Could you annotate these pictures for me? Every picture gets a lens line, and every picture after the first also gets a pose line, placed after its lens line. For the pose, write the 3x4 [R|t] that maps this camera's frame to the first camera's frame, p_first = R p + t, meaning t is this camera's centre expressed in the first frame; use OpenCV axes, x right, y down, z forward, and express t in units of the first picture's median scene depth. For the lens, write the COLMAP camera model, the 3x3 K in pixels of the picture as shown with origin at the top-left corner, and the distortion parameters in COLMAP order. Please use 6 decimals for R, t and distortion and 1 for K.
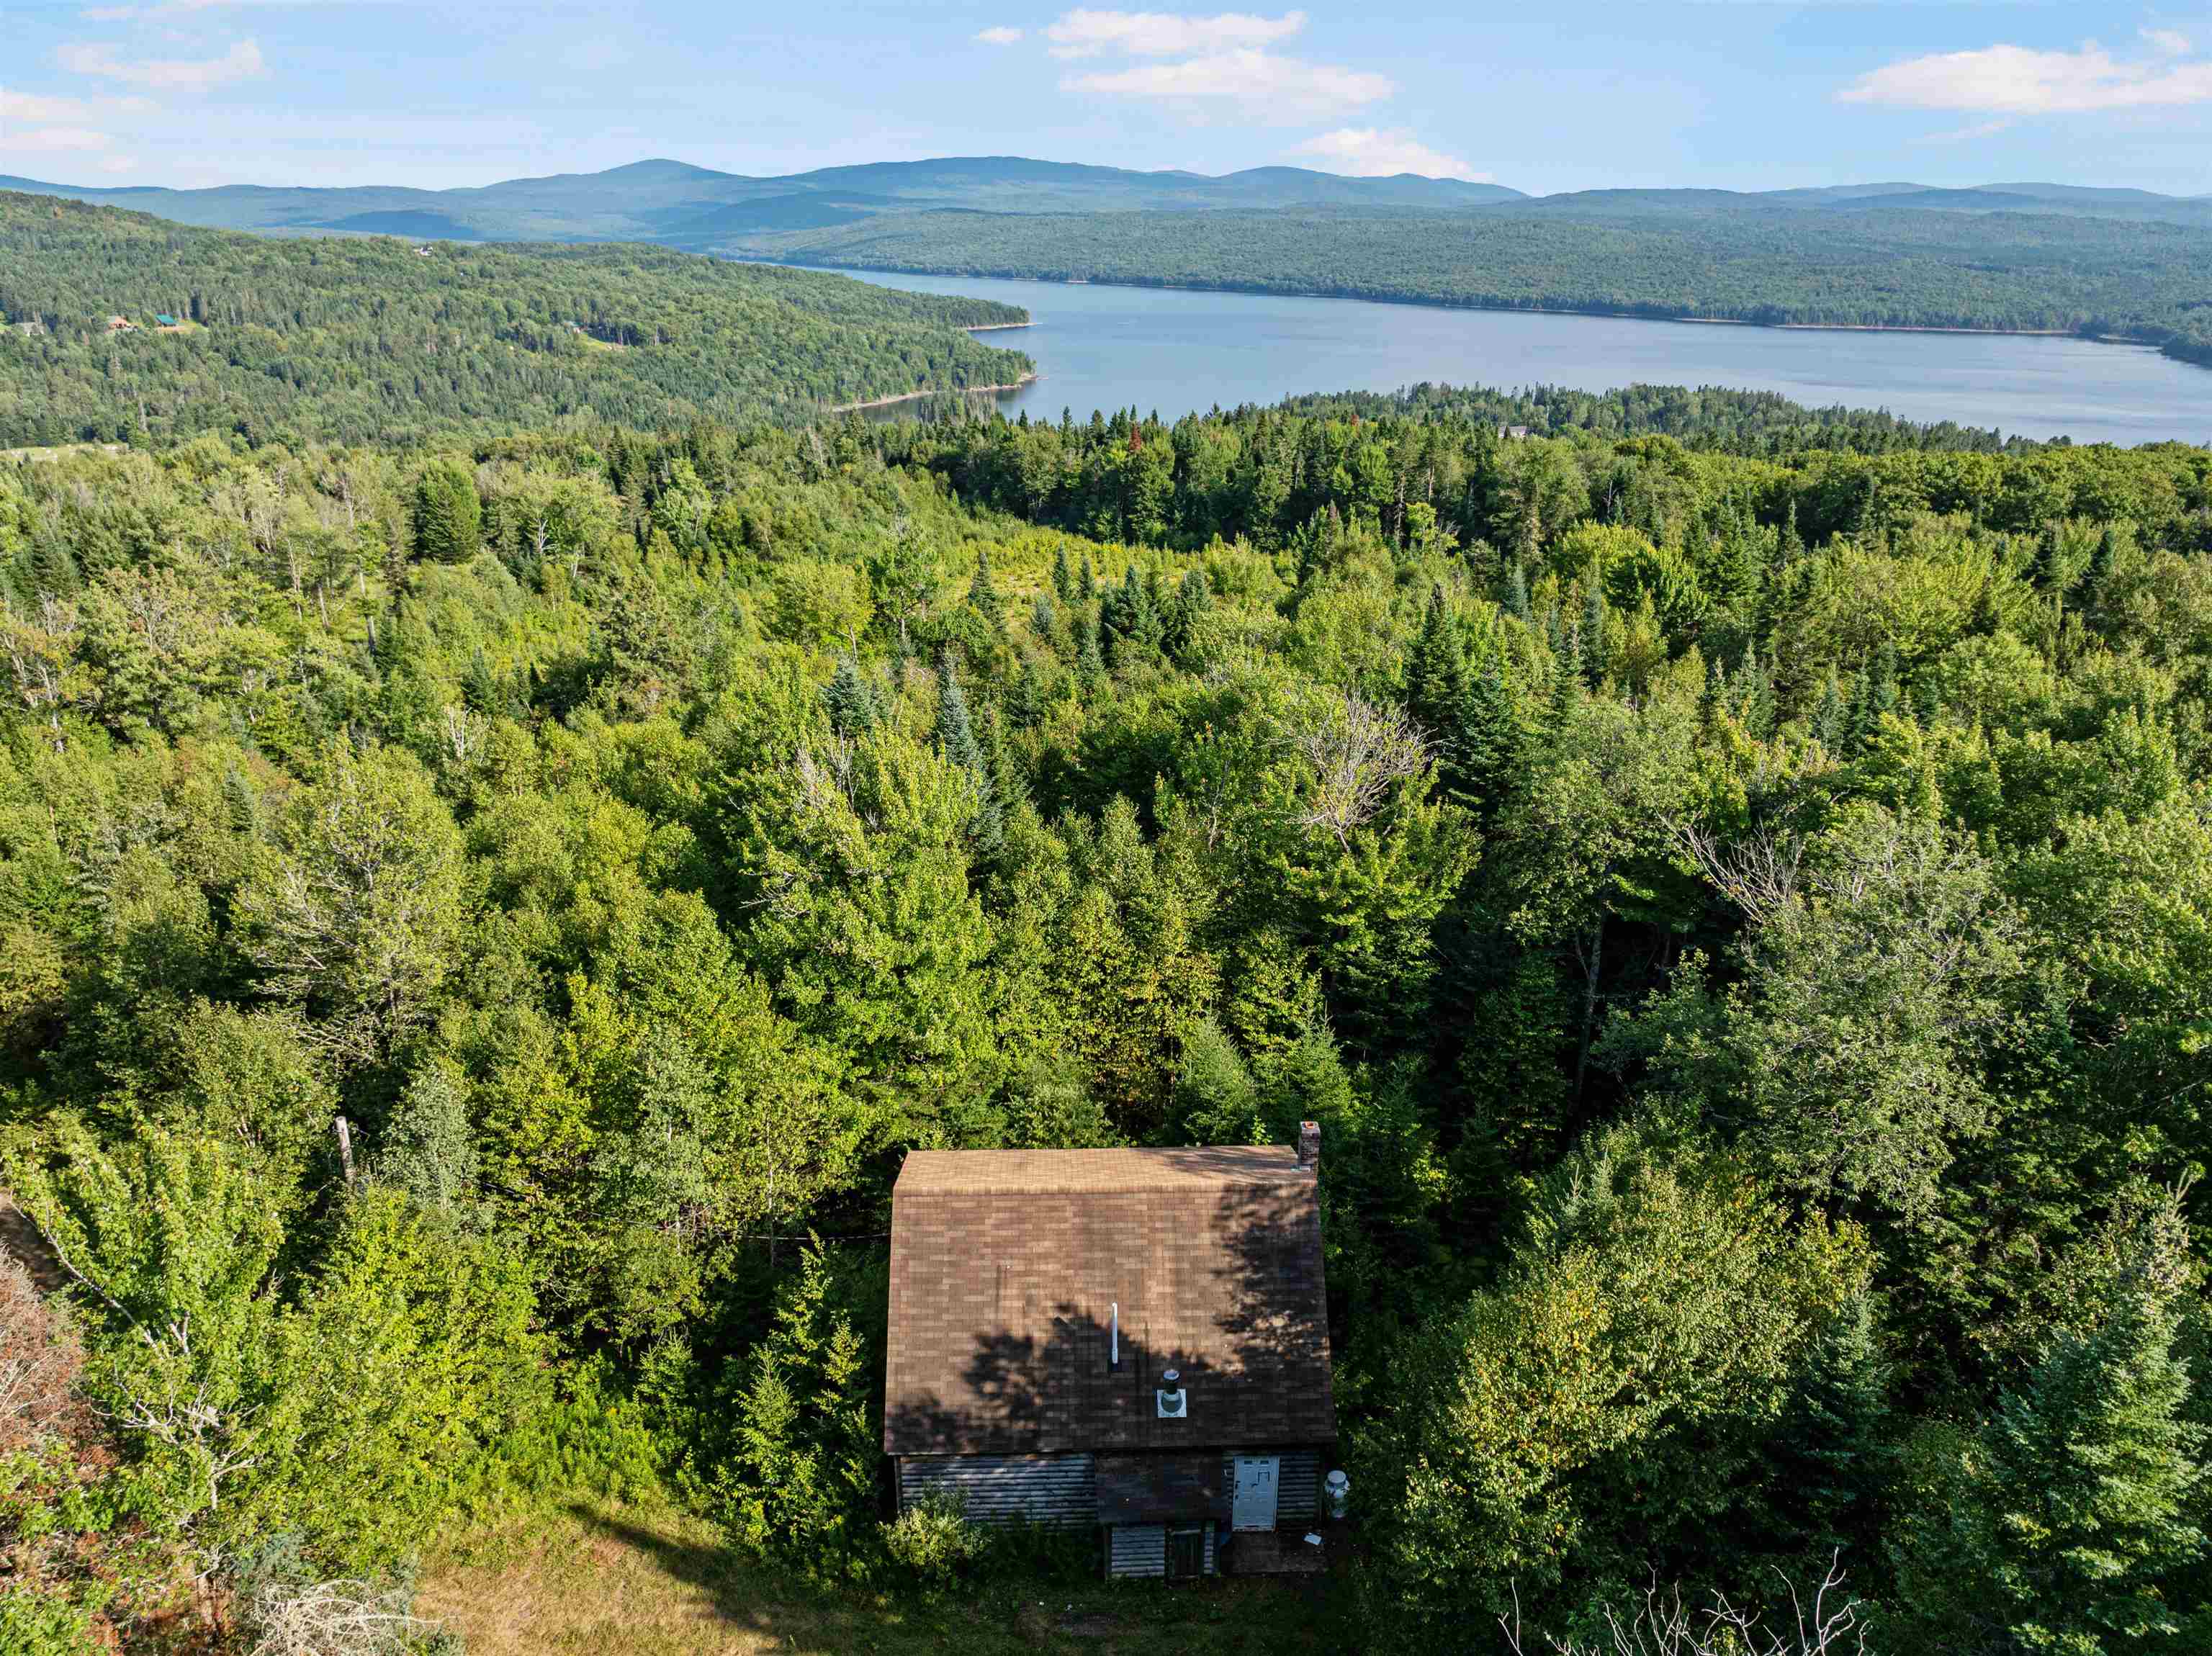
lens RADIAL K [[1558.4, 0, 1112.6], [0, 1558.4, 809.6], [0, 0, 1]] dist [-0.045405, 0.015410]
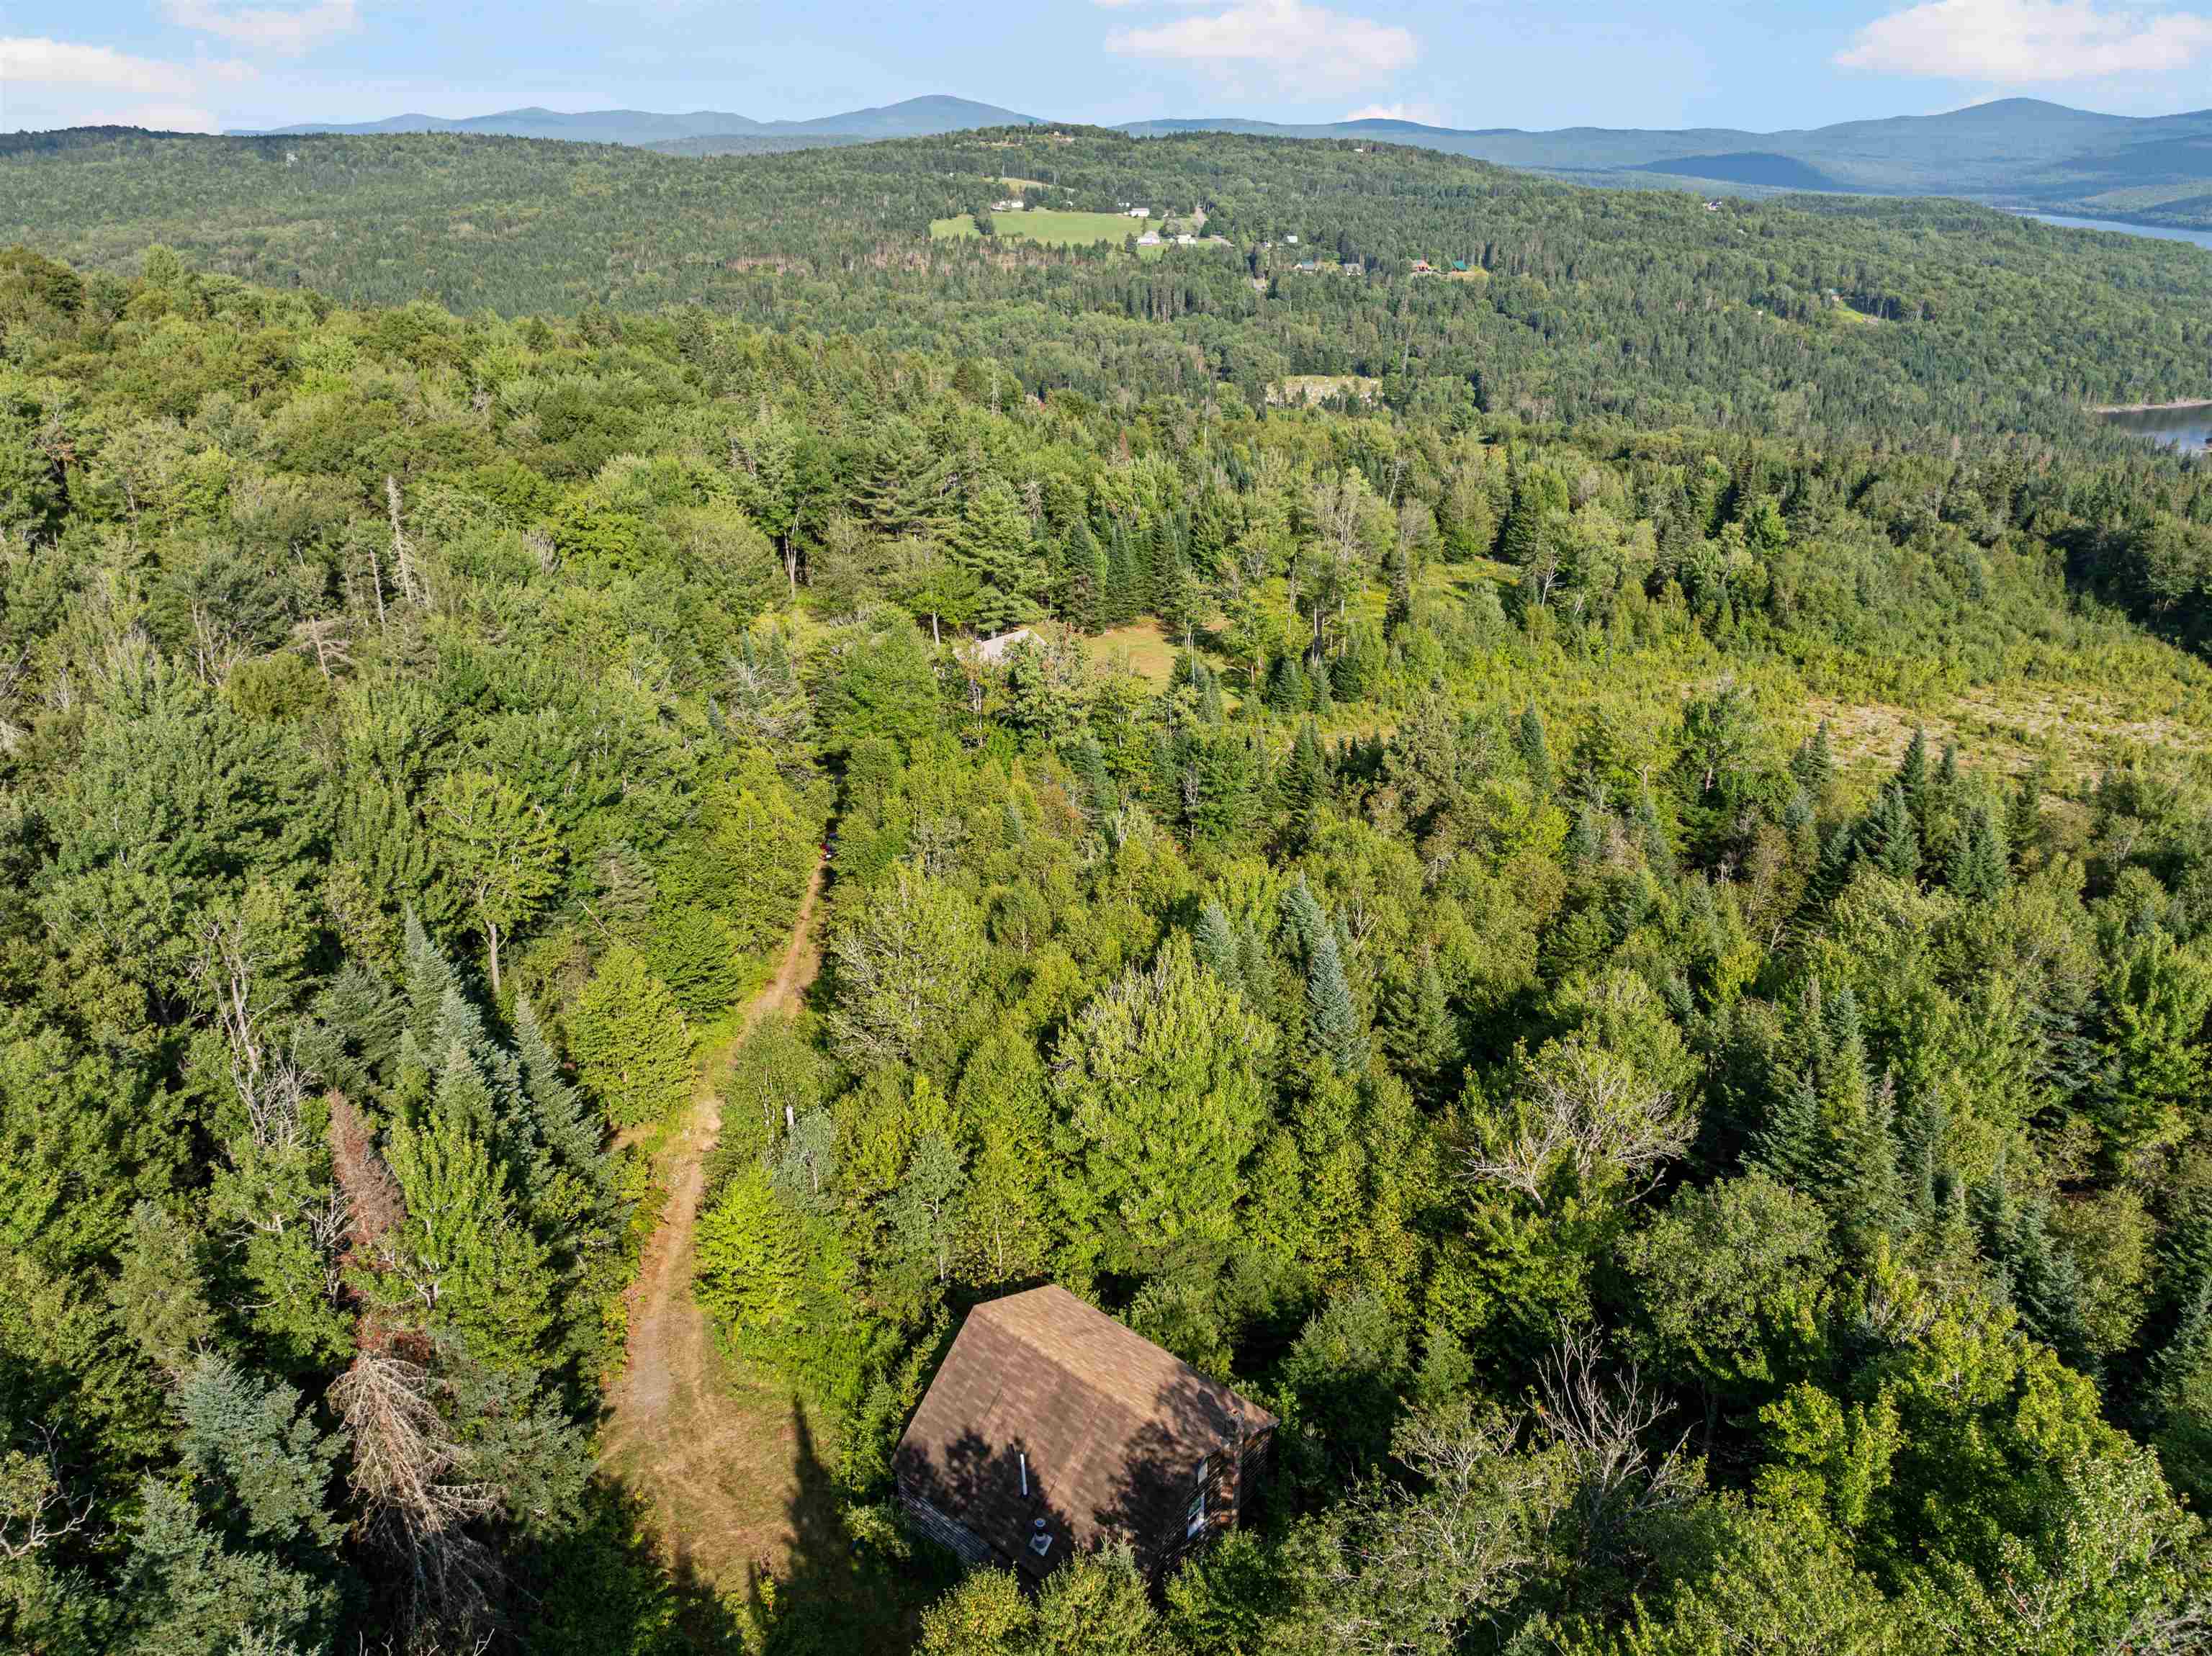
lens RADIAL K [[1558.4, 0, 1123.4], [0, 1558.4, 812.8], [0, 0, 1]] dist [-0.045405, 0.015410]
pose [[0.728096, 0.262182, -0.633354, 0.344612], [-0.239605, 0.963021, 0.123205, -0.187556], [0.642235, 0.062050, 0.763992, -0.019960]]
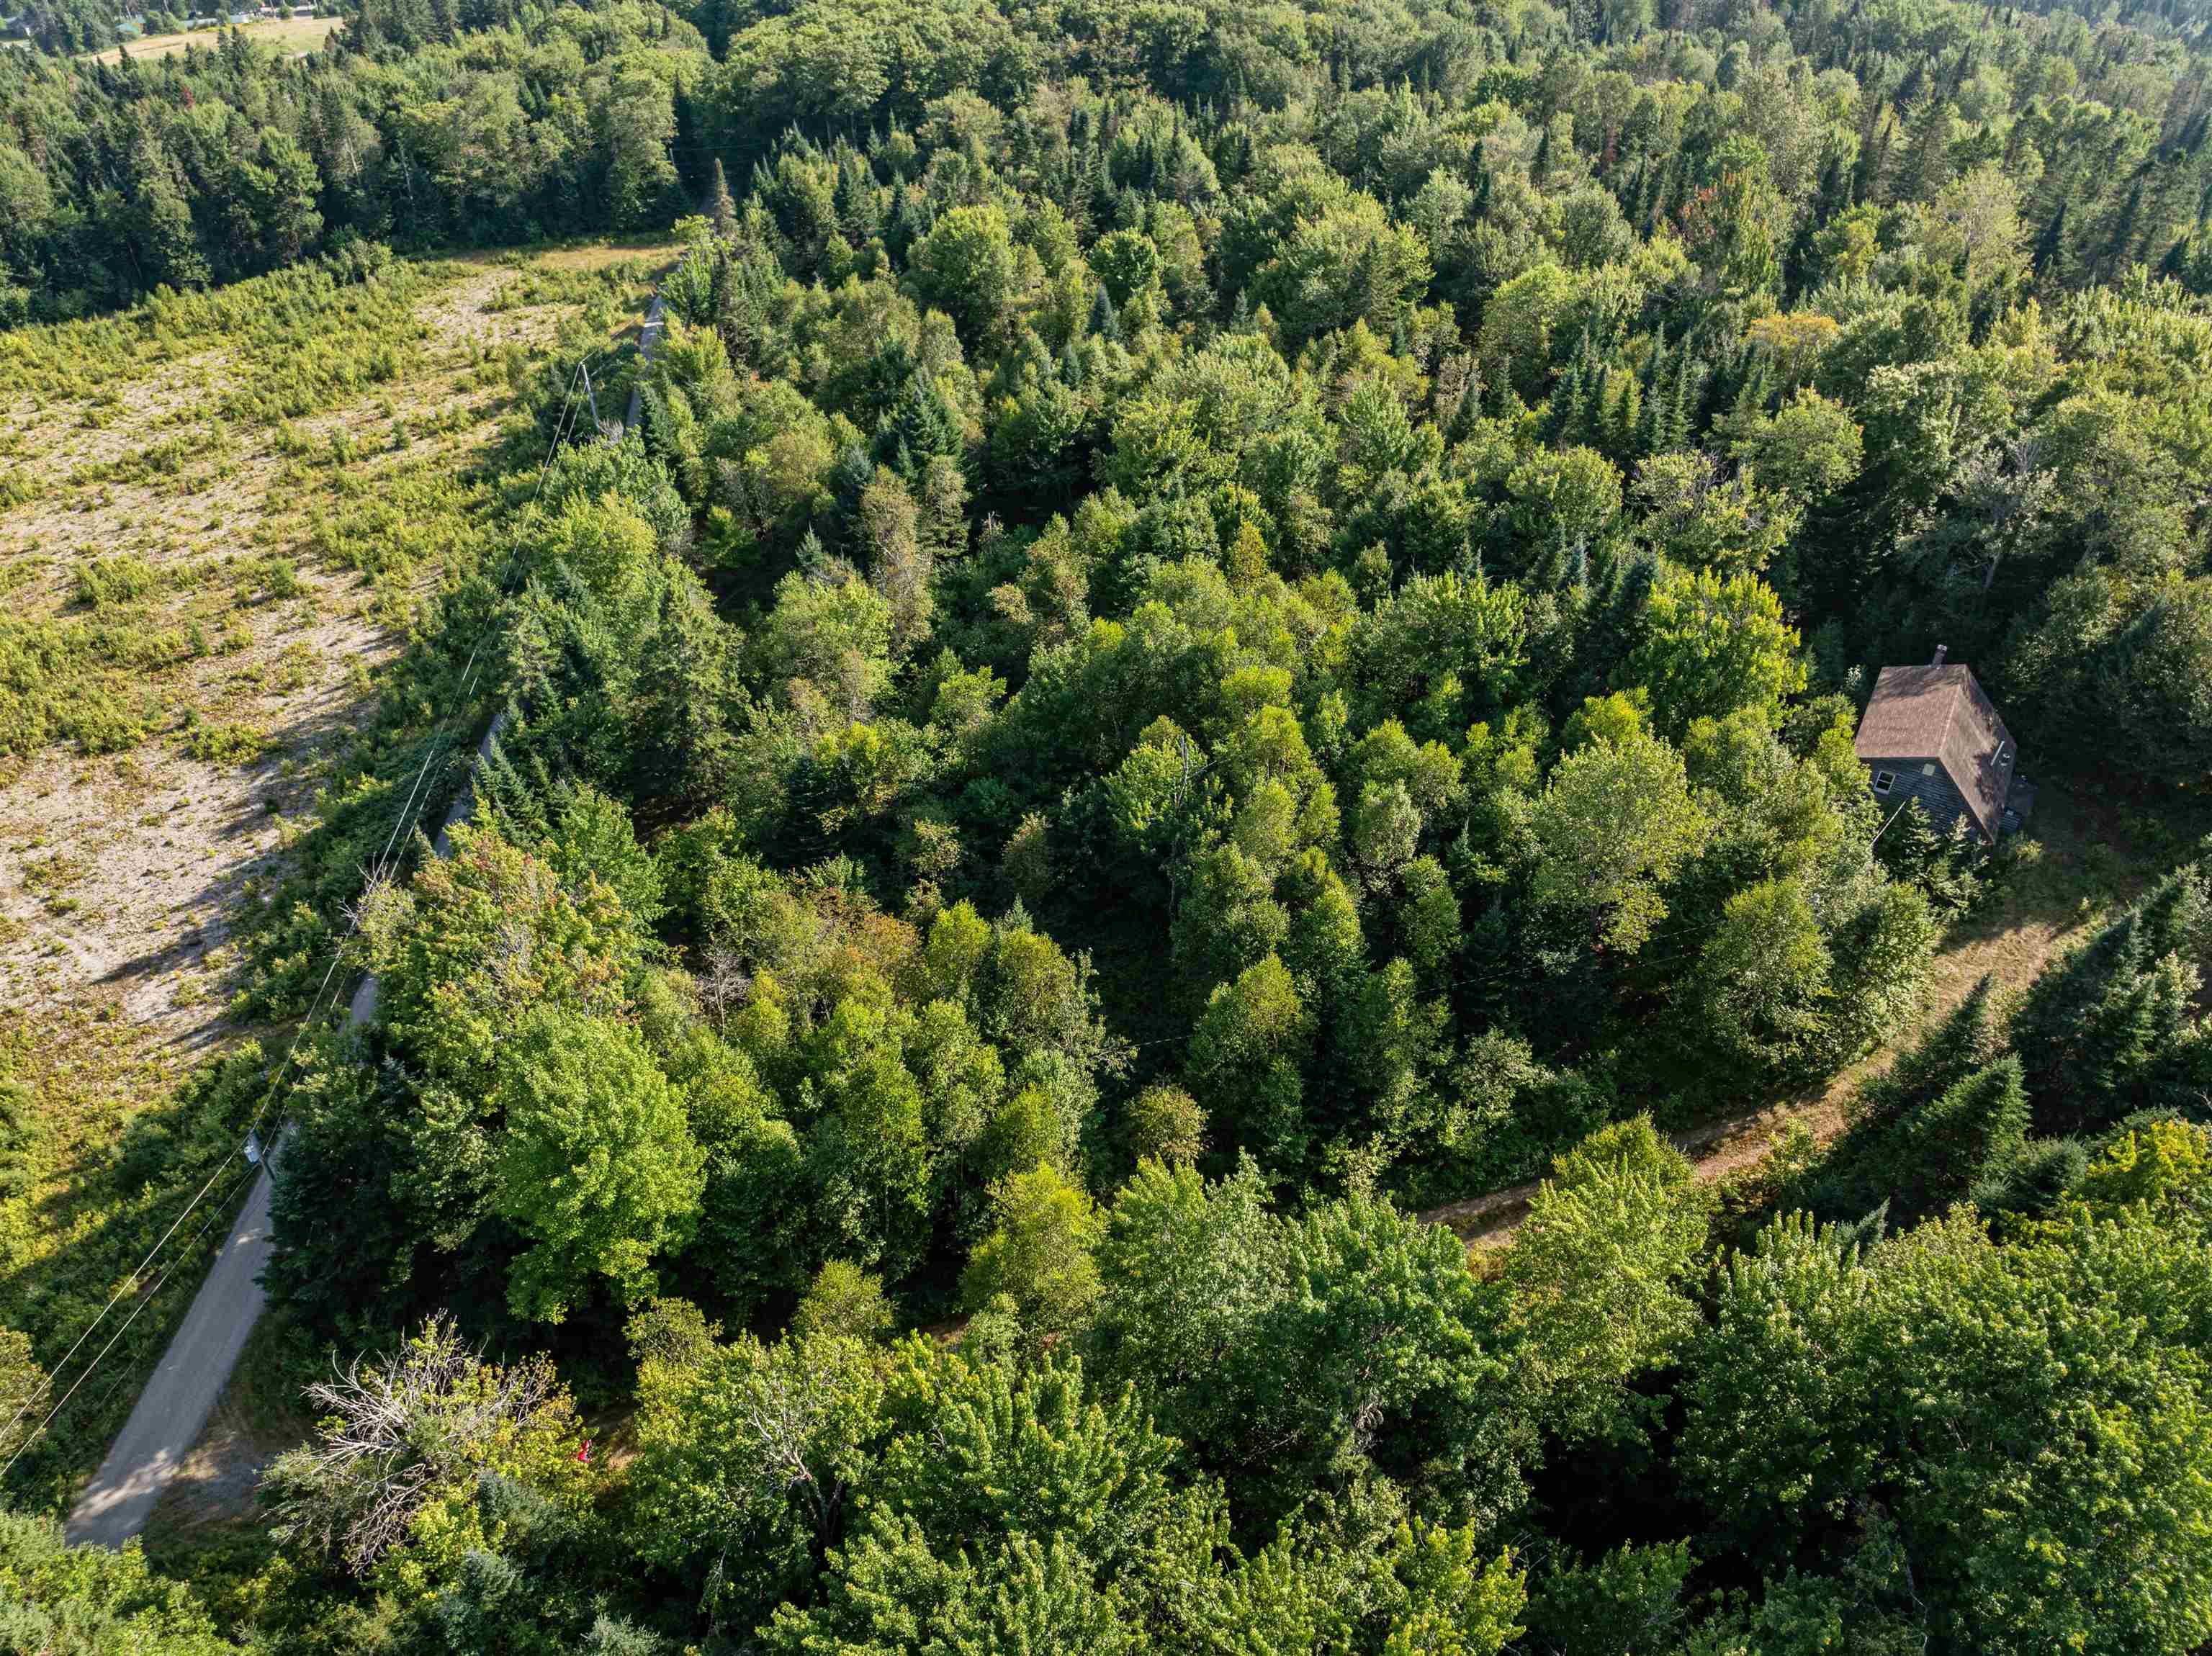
lens RADIAL K [[1558.4, 0, 1125.4], [0, 1558.4, 811.2], [0, 0, 1]] dist [-0.045405, 0.015410]
pose [[0.541449, -0.528225, 0.654073, -1.008342], [0.294211, 0.847834, 0.441154, -0.445736], [-0.787574, -0.046427, 0.614468, 0.257945]]
